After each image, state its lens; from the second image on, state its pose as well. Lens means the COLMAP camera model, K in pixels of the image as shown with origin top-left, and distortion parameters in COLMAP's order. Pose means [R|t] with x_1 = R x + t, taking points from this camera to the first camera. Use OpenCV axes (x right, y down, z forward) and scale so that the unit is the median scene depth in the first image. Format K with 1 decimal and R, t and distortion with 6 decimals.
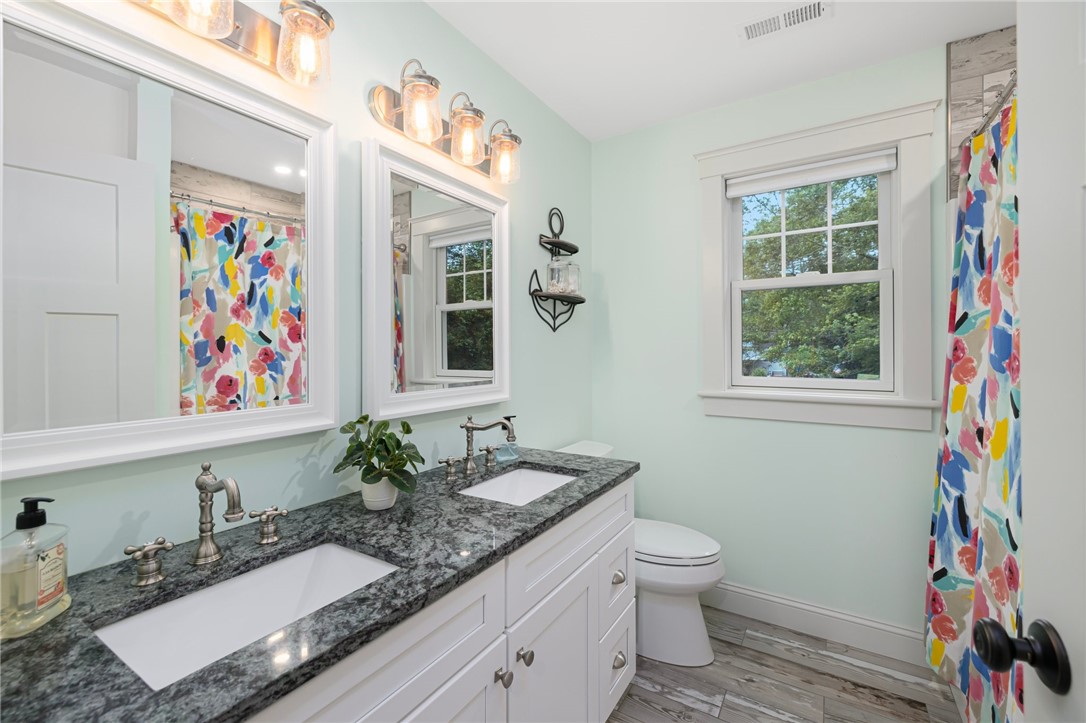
lens RADIAL K [[465.1, 0, 538.6], [0, 465.1, 352.7], [0, 0, 1]] dist [-0.000686, 0.000315]
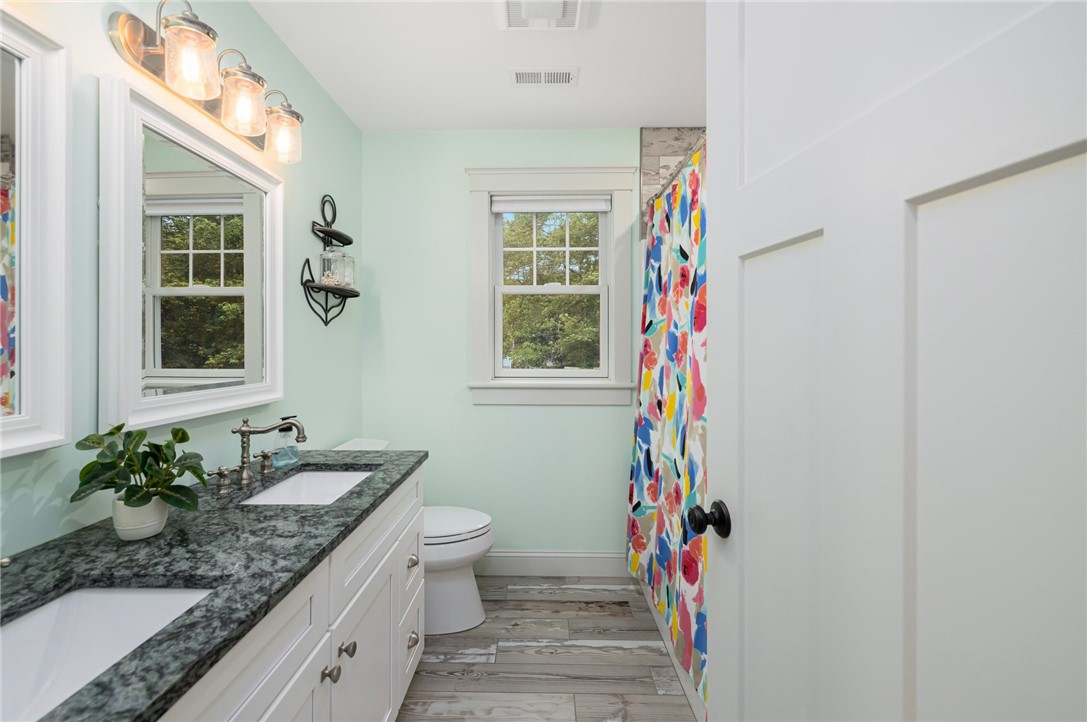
lens RADIAL K [[465.5, 0, 539.1], [0, 465.5, 352.2], [0, 0, 1]] dist [-0.000686, 0.000315]
pose [[0.853271, -0.002941, 0.521460, -0.124498], [-0.000538, 0.999979, 0.006520, 0.002846], [-0.521468, -0.005844, 0.853251, -0.044385]]
